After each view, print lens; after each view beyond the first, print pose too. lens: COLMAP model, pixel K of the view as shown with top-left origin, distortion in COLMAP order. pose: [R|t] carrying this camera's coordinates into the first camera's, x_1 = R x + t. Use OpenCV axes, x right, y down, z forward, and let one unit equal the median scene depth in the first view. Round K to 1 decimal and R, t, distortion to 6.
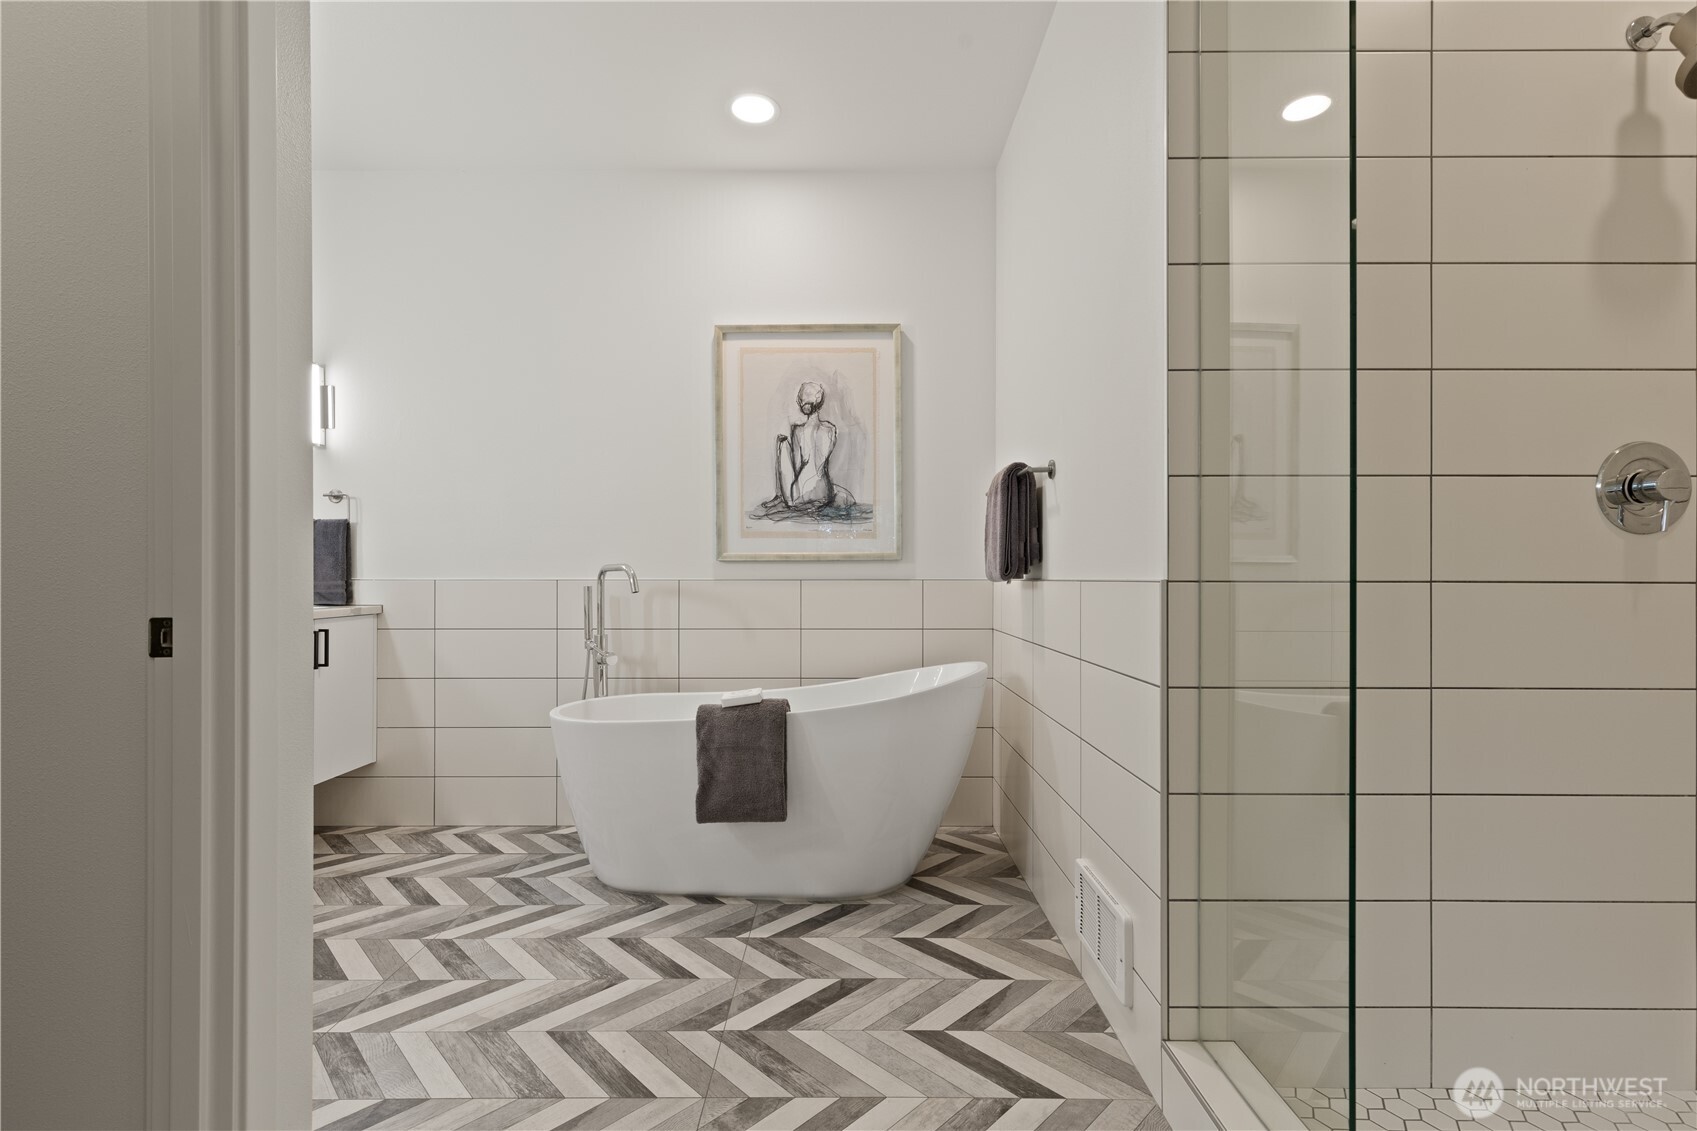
lens RADIAL K [[754.1, 0, 846.9], [0, 754.1, 578.5], [0, 0, 1]] dist [0.004601, 0.000382]
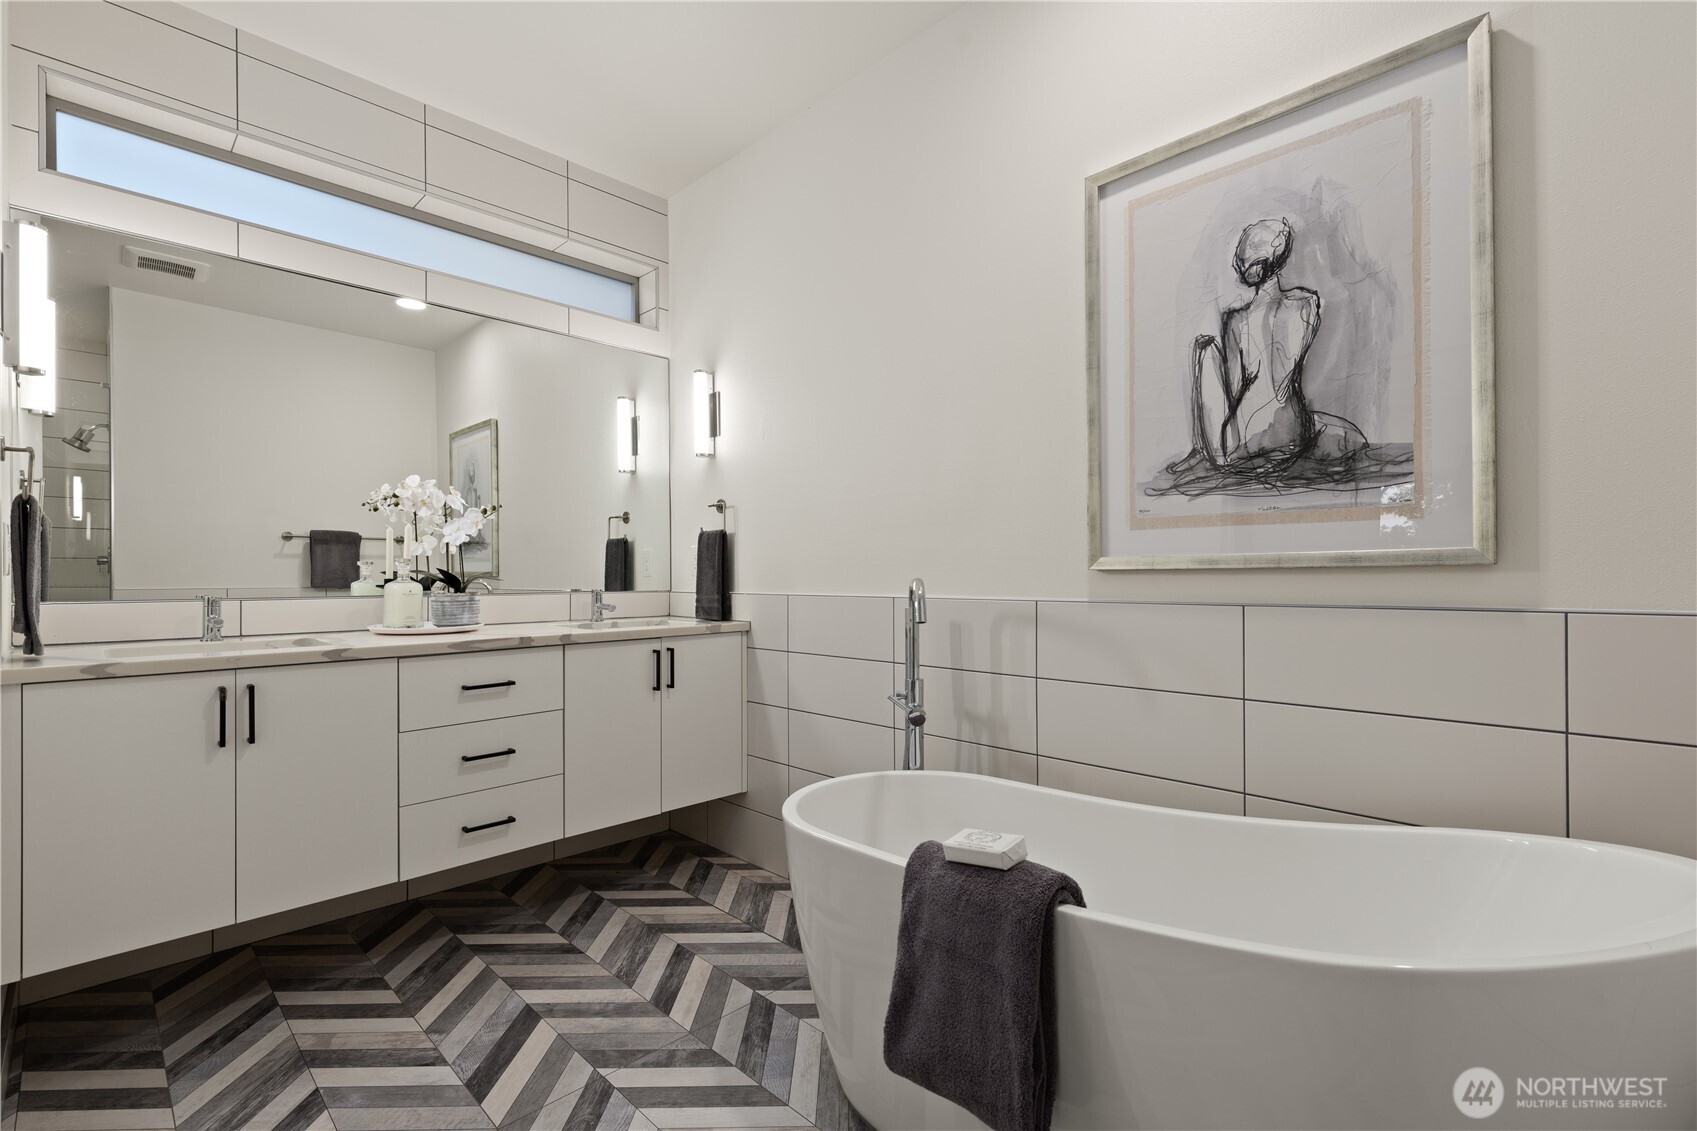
lens RADIAL K [[754.1, 0, 857.8], [0, 754.1, 574.5], [0, 0, 1]] dist [0.004601, 0.000382]
pose [[0.706207, -0.003639, -0.707996, 0.120843], [0.000944, 0.999991, -0.004199, -0.017610], [0.708005, 0.002297, 0.706203, 0.444043]]
